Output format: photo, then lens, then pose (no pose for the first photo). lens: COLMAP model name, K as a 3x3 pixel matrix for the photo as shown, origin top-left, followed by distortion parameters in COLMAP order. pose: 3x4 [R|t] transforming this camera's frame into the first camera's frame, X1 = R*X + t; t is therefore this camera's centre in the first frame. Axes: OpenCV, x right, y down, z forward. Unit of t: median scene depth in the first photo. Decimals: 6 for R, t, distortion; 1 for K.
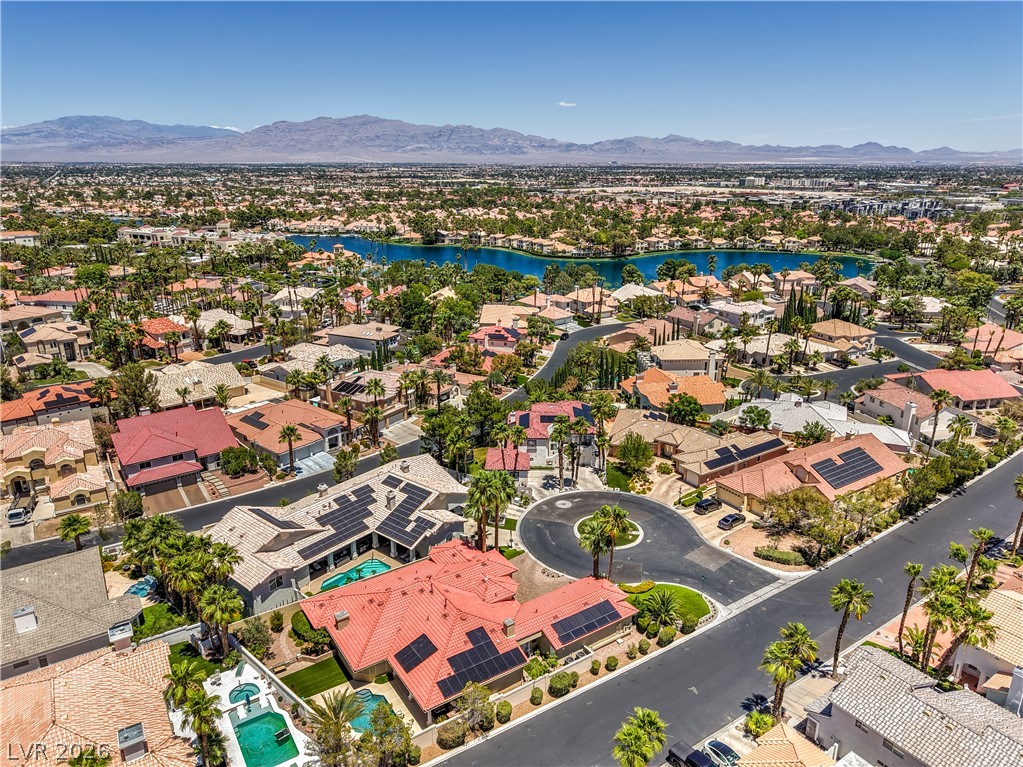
lens RADIAL K [[683.5, 0, 507.6], [0, 683.5, 383.5], [0, 0, 1]] dist [0.057429, -0.072563]
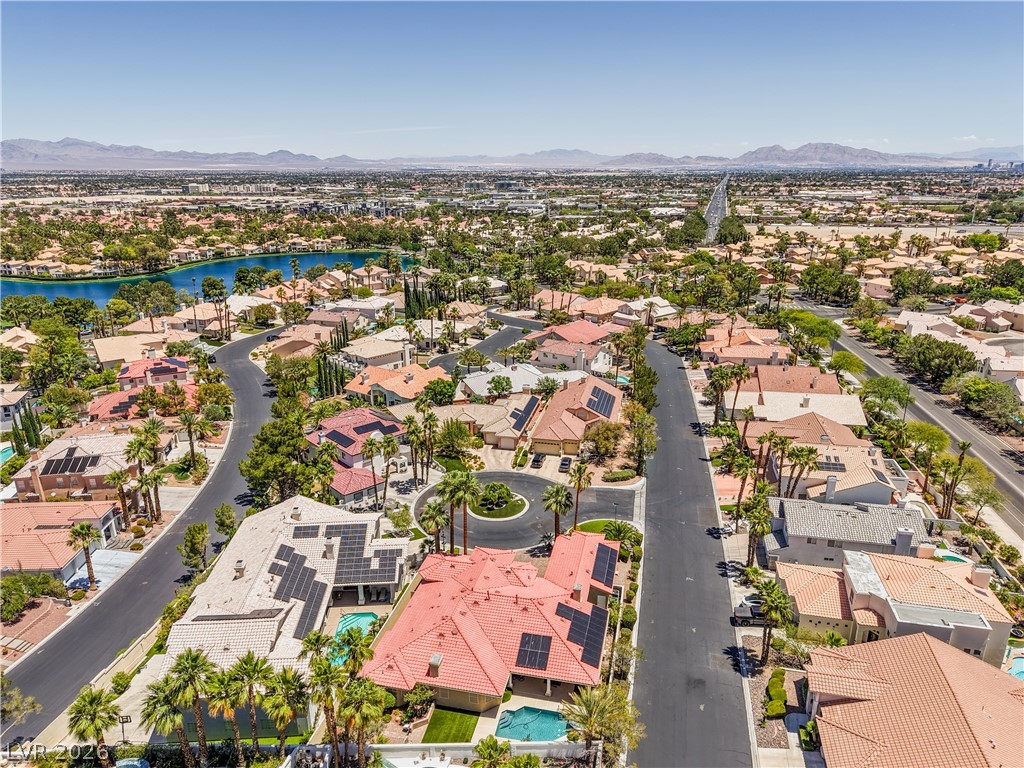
lens RADIAL K [[684.1, 0, 508.1], [0, 684.1, 384.0], [0, 0, 1]] dist [0.057429, -0.072563]
pose [[0.728476, -0.209503, 0.652251, -0.396148], [0.214827, 0.973928, 0.072893, -0.034830], [-0.650517, 0.087021, 0.754490, 0.131762]]
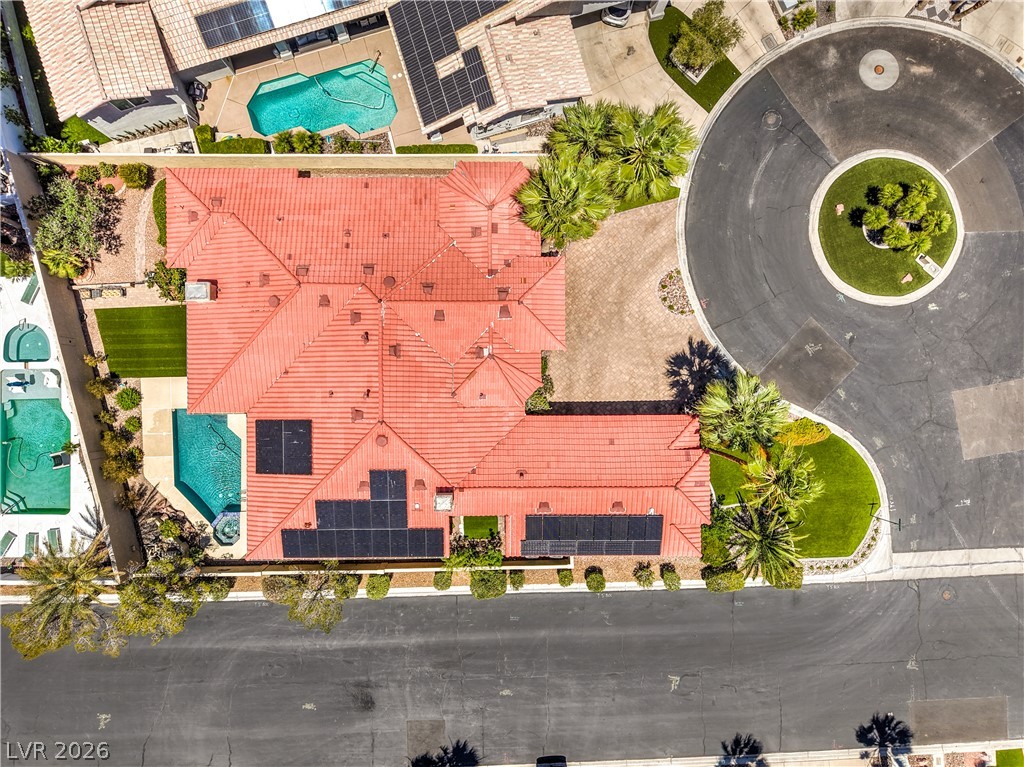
lens RADIAL K [[684.1, 0, 508.1], [0, 684.1, 383.5], [0, 0, 1]] dist [0.057429, -0.072563]
pose [[0.839142, 0.543687, 0.015663, -0.008002], [-0.189296, 0.264926, 0.945506, -0.105909], [0.509910, -0.796378, 0.325228, 0.518199]]
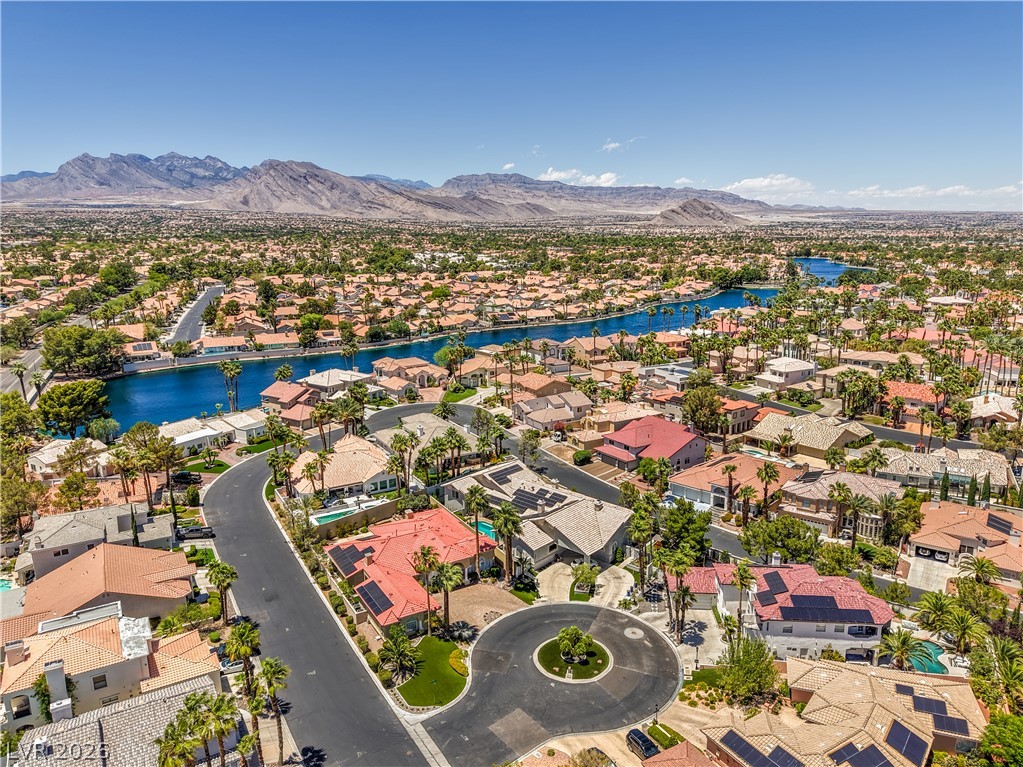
lens RADIAL K [[683.5, 0, 507.6], [0, 683.5, 383.5], [0, 0, 1]] dist [0.057429, -0.072563]
pose [[-0.048672, 0.224611, -0.973232, 0.718689], [-0.297793, 0.926809, 0.228790, -0.216751], [0.953389, 0.300958, 0.021778, 0.635304]]
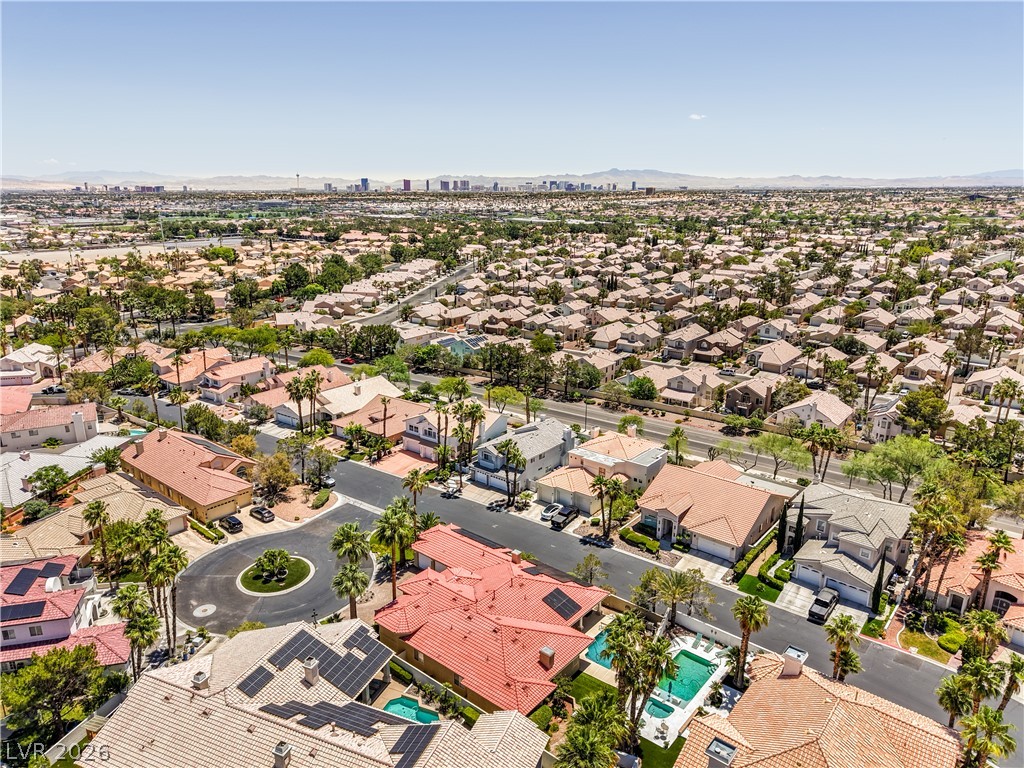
lens RADIAL K [[684.1, 0, 508.1], [0, 684.1, 384.0], [0, 0, 1]] dist [0.057429, -0.072563]
pose [[-0.293470, -0.261400, 0.919536, -0.575345], [0.291575, 0.891580, 0.346509, -0.191090], [-0.910417, 0.369804, -0.185434, 0.632183]]
